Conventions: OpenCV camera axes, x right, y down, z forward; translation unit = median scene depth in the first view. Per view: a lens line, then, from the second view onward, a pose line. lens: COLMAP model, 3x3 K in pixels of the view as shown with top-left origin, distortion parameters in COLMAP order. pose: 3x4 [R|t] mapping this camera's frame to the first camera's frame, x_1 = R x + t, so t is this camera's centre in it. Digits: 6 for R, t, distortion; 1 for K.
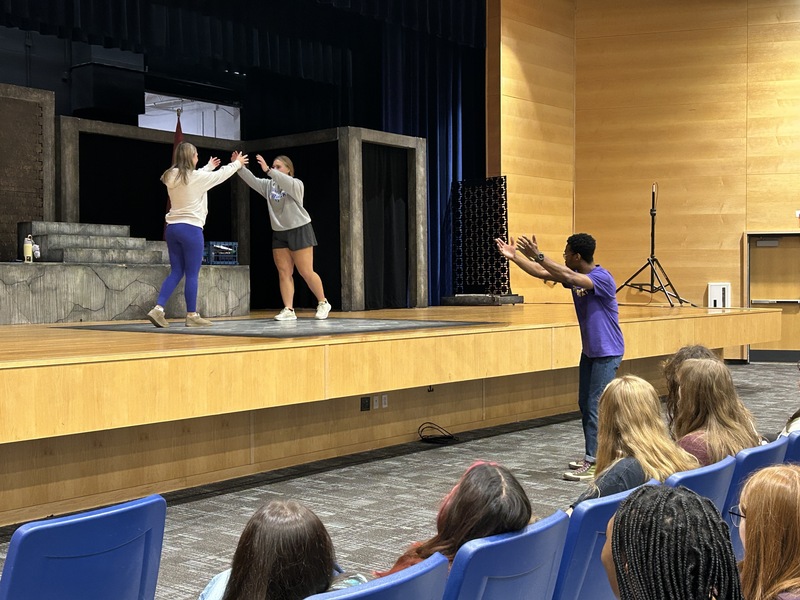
lens RADIAL K [[1044.3, 0, 400.5], [0, 1044.3, 298.7], [0, 0, 1]] dist [0.018166, 0.000000]
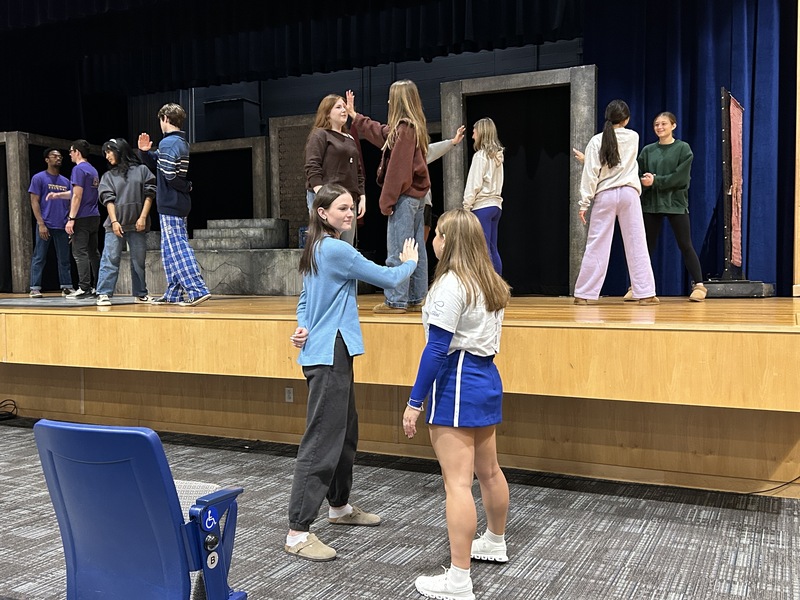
lens RADIAL K [[811.9, 0, 399.2], [0, 811.9, 306.3], [0, 0, 1]] dist [0.061777, 0.000000]
pose [[0.231173, 0.043997, -0.971917, 0.729738], [-0.012363, 0.999029, 0.042284, -0.009499], [0.972834, 0.002241, 0.231493, 0.968130]]
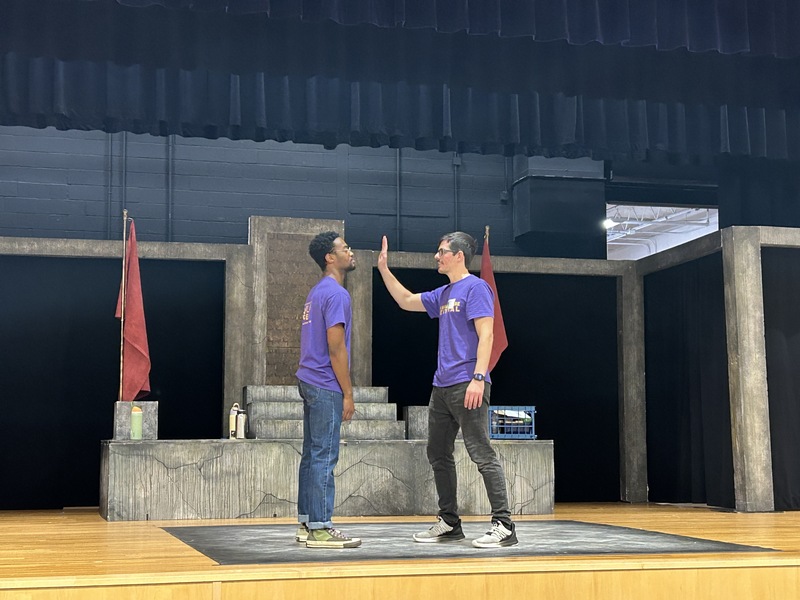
lens RADIAL K [[1298.3, 0, 399.8], [0, 1298.3, 299.4], [0, 0, 1]] dist [0.125134, 0.000000]
pose [[0.805562, -0.062177, -0.589240, 0.315610], [-0.012745, 0.992430, -0.122145, -0.019341], [0.592374, 0.105905, 0.798672, 0.267363]]
